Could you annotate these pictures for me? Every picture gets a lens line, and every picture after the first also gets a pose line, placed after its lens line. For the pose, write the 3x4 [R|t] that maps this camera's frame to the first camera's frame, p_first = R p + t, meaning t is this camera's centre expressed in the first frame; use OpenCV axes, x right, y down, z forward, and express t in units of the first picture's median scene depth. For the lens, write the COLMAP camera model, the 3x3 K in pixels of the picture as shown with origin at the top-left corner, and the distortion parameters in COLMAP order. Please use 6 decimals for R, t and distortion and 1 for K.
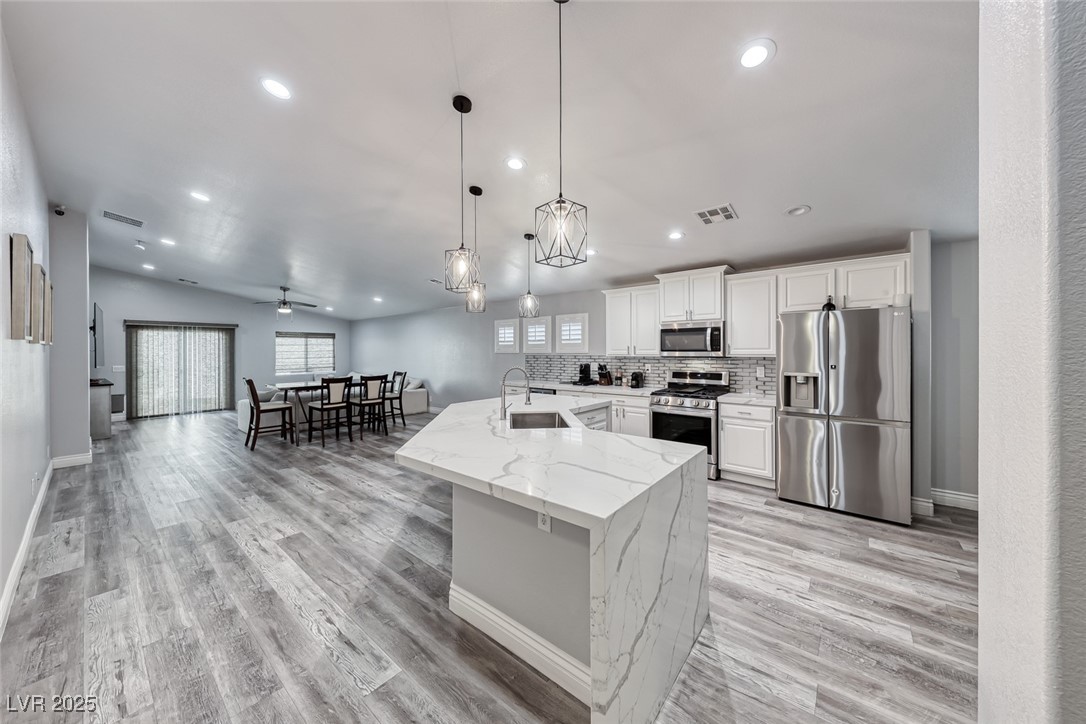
lens RADIAL K [[373.6, 0, 546.1], [0, 373.6, 352.8], [0, 0, 1]] dist [0.001540, -0.001623]
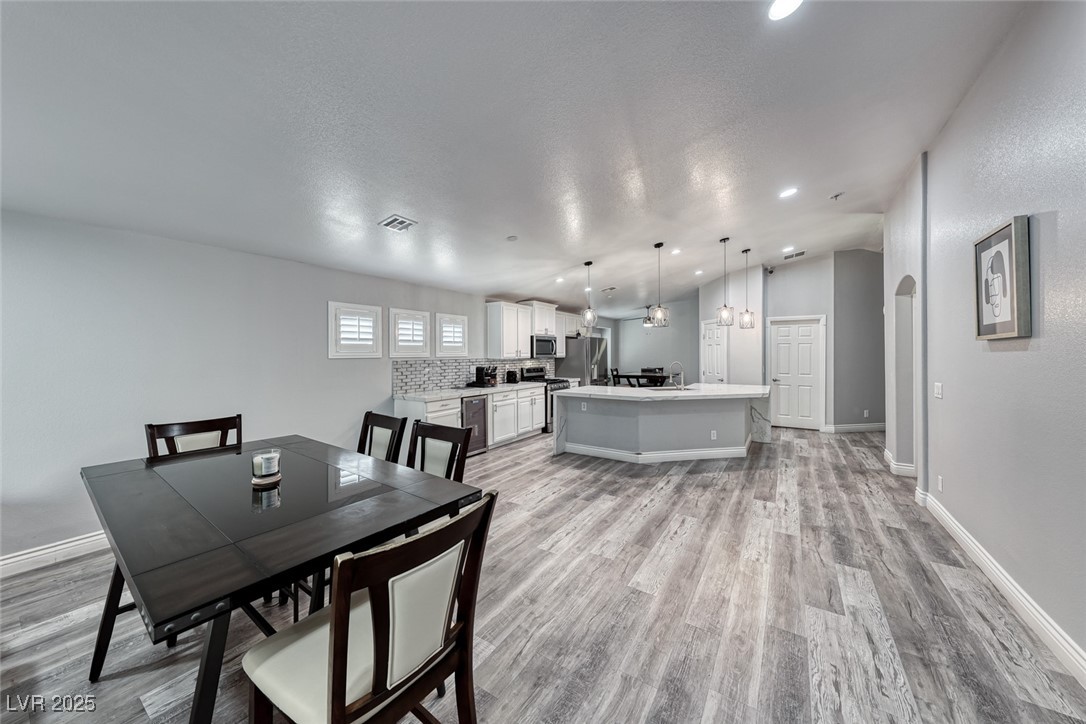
lens RADIAL K [[373.6, 0, 539.1], [0, 373.6, 353.8], [0, 0, 1]] dist [0.001540, -0.001623]
pose [[-0.092259, 0.001311, 0.995734, -1.245453], [0.010282, 0.999947, -0.000364, -0.005642], [-0.995682, 0.010205, -0.092268, 1.241385]]
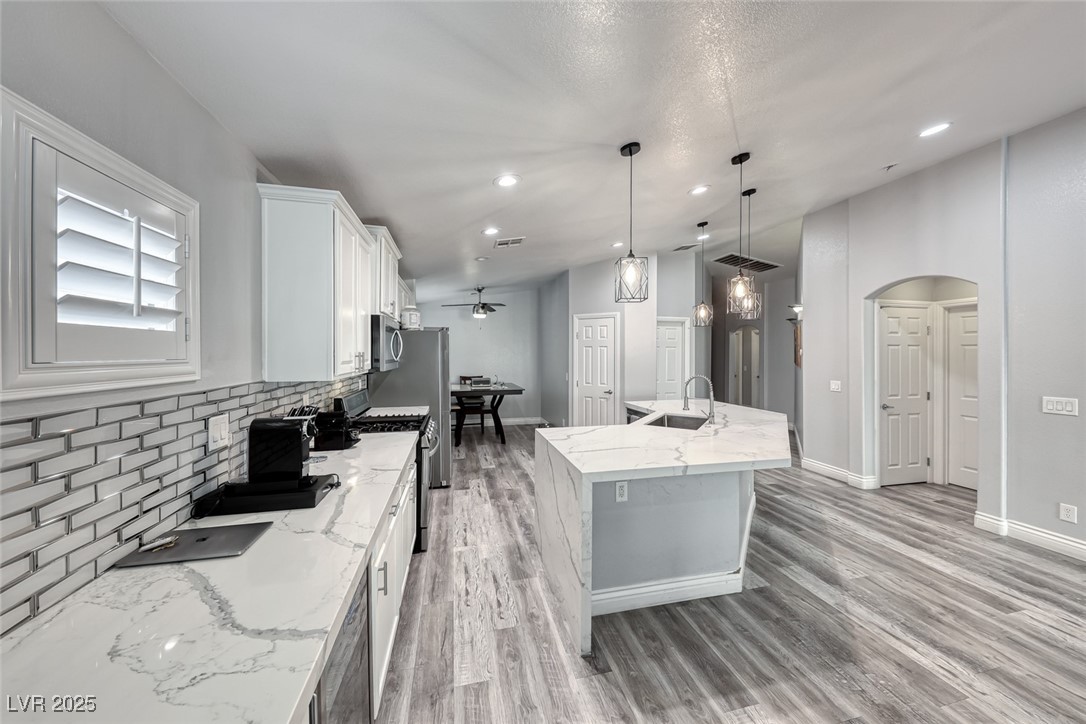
lens RADIAL K [[373.6, 0, 543.0], [0, 373.6, 351.7], [0, 0, 1]] dist [0.001540, -0.001623]
pose [[-0.791178, 0.001350, 0.611584, -0.262223], [0.002267, 0.999997, 0.000724, -0.022928], [-0.611581, 0.001959, -0.791179, 1.449374]]
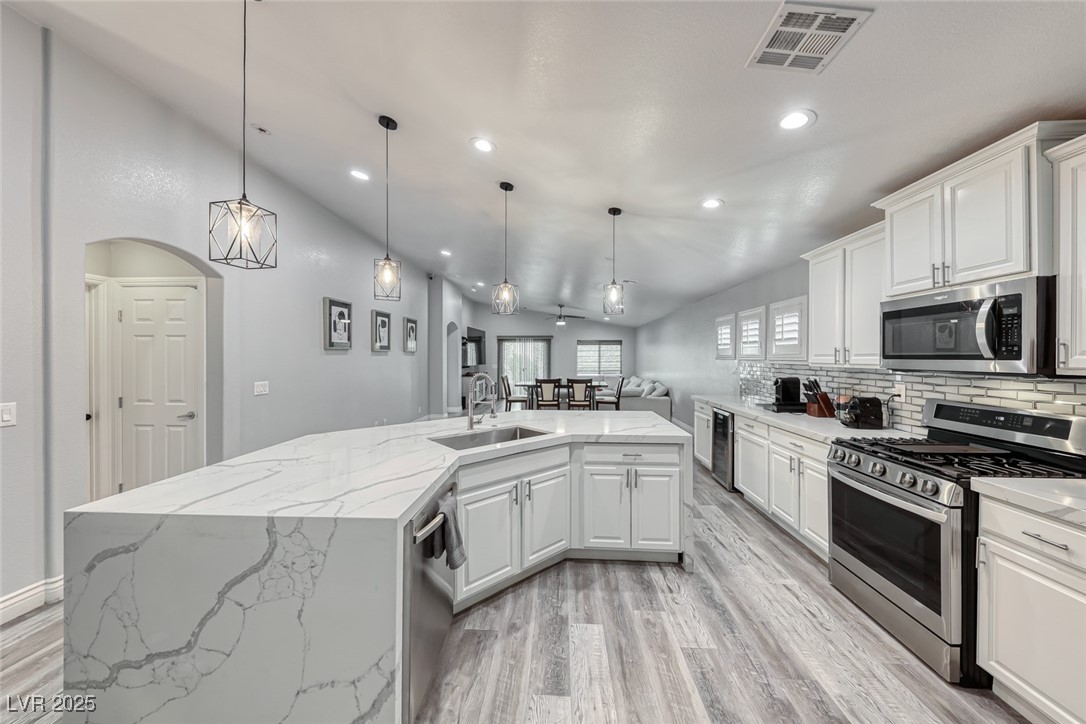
lens RADIAL K [[373.6, 0, 541.2], [0, 373.6, 358.6], [0, 0, 1]] dist [0.001540, -0.001623]
pose [[0.586551, 0.009122, -0.809861, 0.489127], [-0.007929, 0.999953, 0.005520, -0.003024], [0.809873, 0.003184, 0.586596, 0.397047]]
